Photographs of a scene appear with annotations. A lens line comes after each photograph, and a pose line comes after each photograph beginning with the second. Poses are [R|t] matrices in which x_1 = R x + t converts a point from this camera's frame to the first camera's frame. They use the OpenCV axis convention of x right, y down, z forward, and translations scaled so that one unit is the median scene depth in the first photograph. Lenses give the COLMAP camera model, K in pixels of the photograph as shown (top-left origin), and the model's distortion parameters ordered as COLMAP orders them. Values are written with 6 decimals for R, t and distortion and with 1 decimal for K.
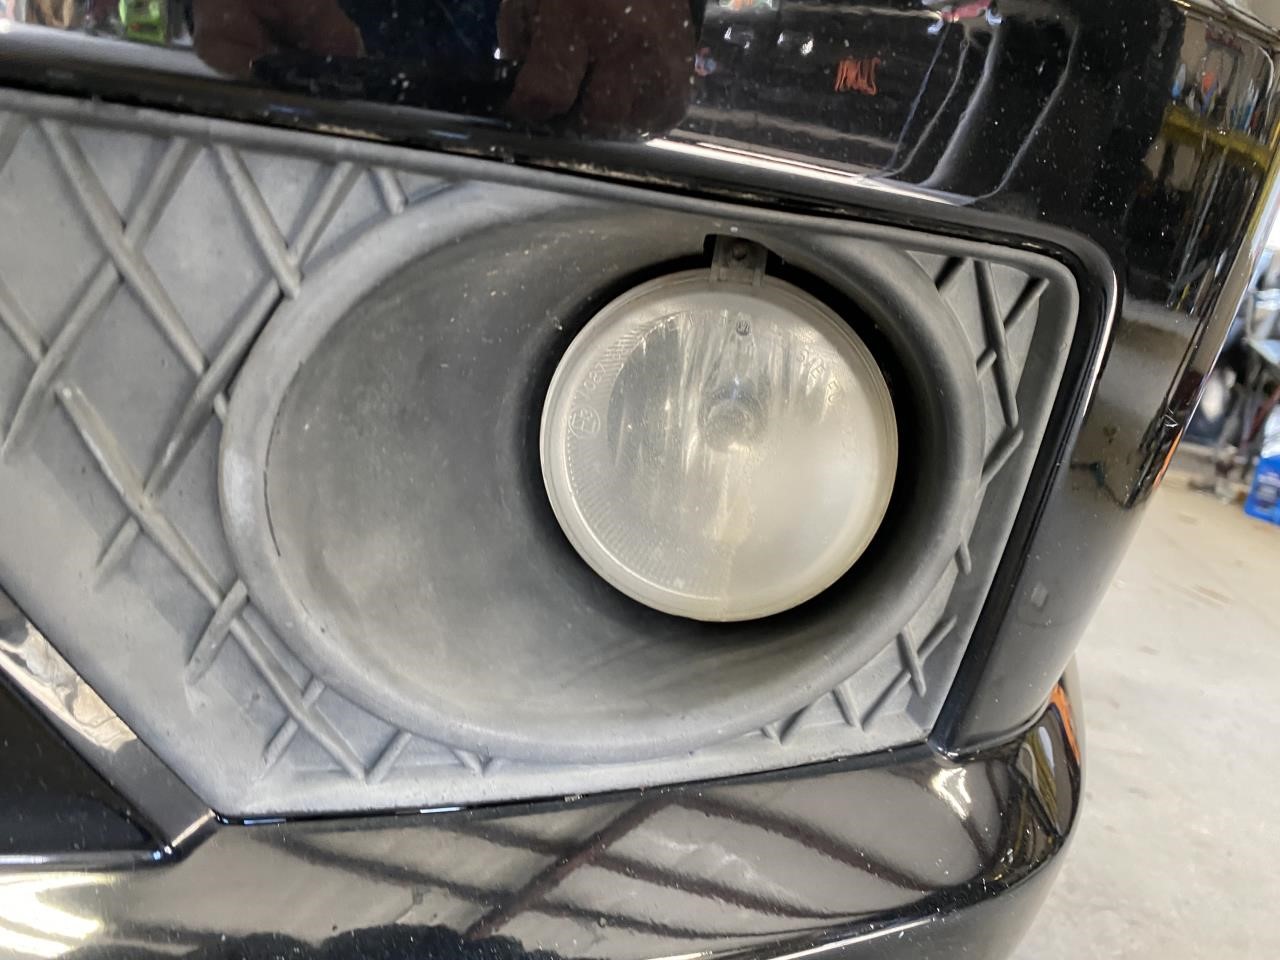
lens RADIAL K [[979.8, 0, 640.0], [0, 979.8, 480.0], [0, 0, 1]] dist [0.011182, 0.003382]
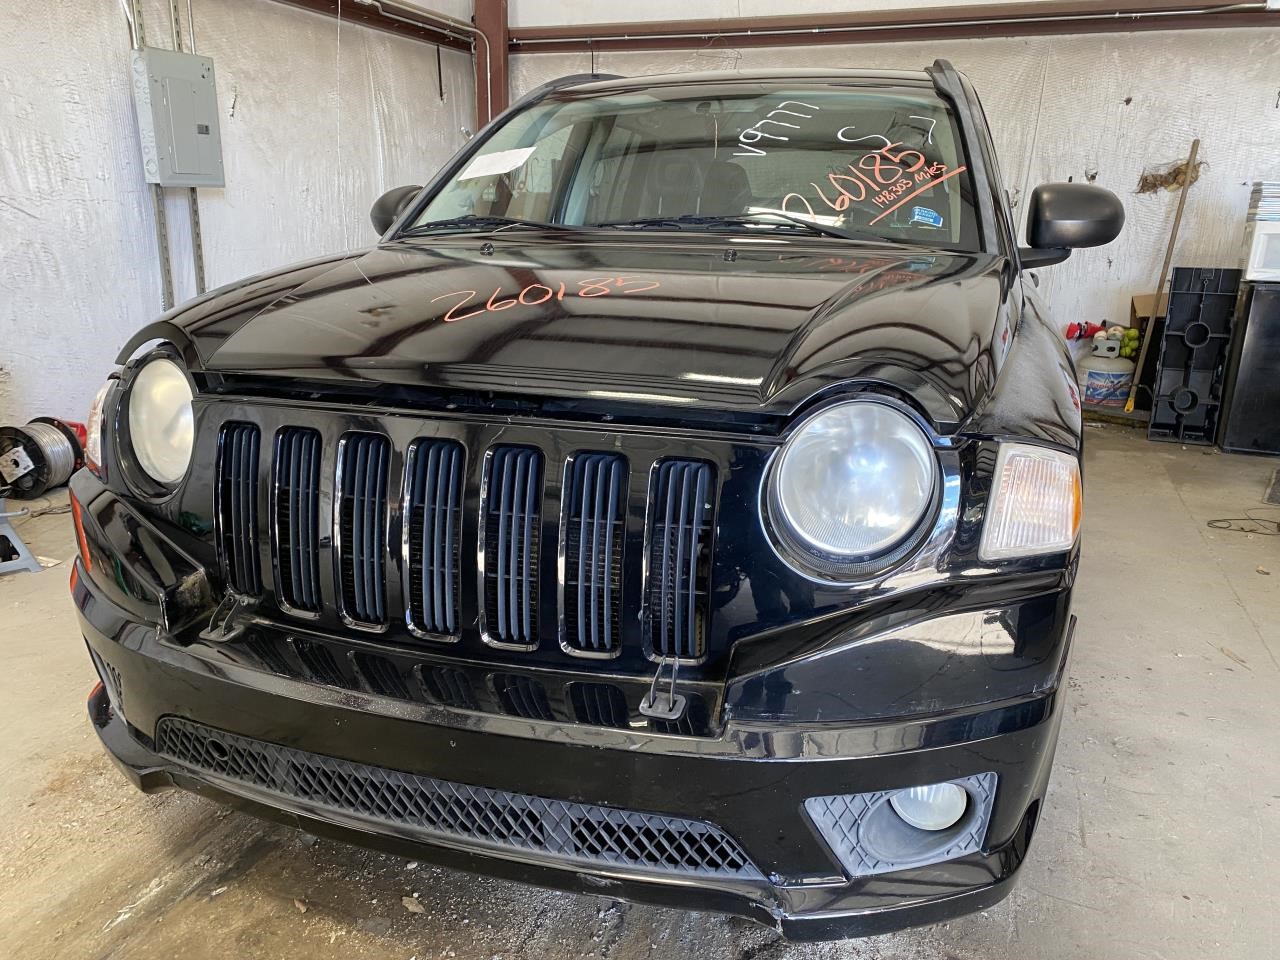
lens RADIAL K [[956.8, 0, 640.0], [0, 956.8, 480.0], [0, 0, 1]] dist [0.000421, -0.003490]
pose [[0.982668, -0.086837, -0.163776, -0.390888], [0.091196, 0.995646, 0.019275, -1.713294], [0.161389, -0.033876, 0.986309, -3.648694]]
